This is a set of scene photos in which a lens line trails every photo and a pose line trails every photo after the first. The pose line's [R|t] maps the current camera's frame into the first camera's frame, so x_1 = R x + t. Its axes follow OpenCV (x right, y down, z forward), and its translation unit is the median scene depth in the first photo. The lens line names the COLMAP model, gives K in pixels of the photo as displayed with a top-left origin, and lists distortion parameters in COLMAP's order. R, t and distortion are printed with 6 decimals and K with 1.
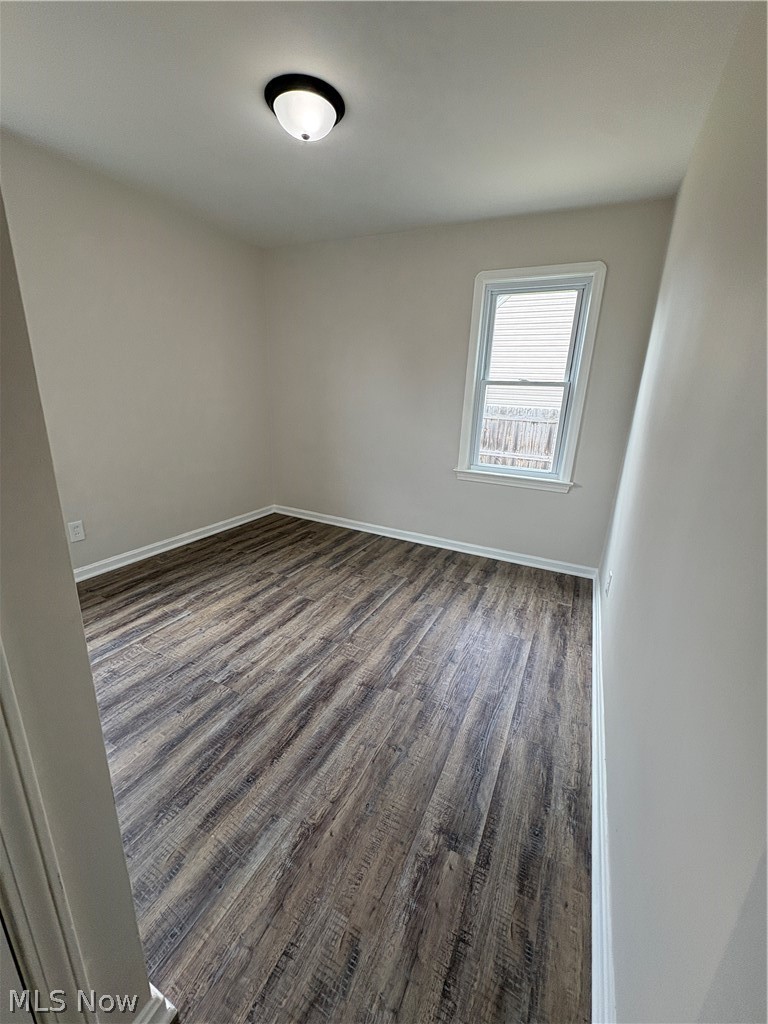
lens RADIAL K [[407.0, 0, 379.7], [0, 407.0, 508.4], [0, 0, 1]] dist [-0.000368, -0.000104]
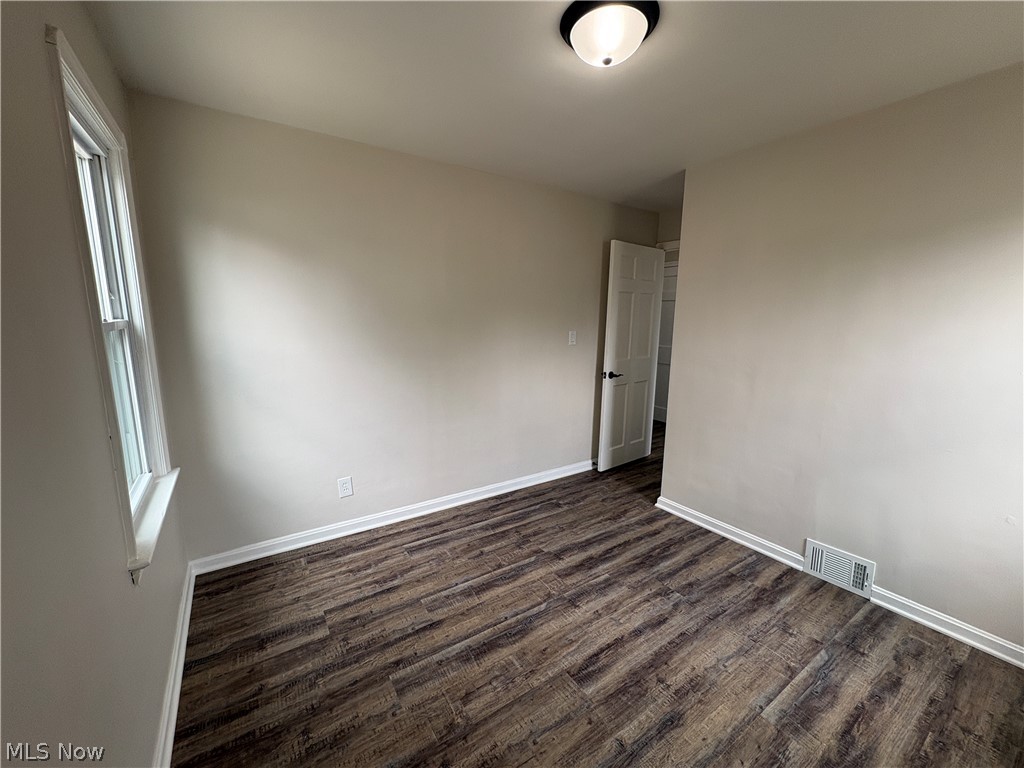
lens RADIAL K [[407.0, 0, 508.3], [0, 407.0, 385.5], [0, 0, 1]] dist [-0.000368, -0.000104]
pose [[-0.865913, -0.136126, 0.481315, -0.409837], [0.093442, 0.901293, 0.423012, -0.585745], [-0.491388, 0.411266, -0.767722, 1.685692]]
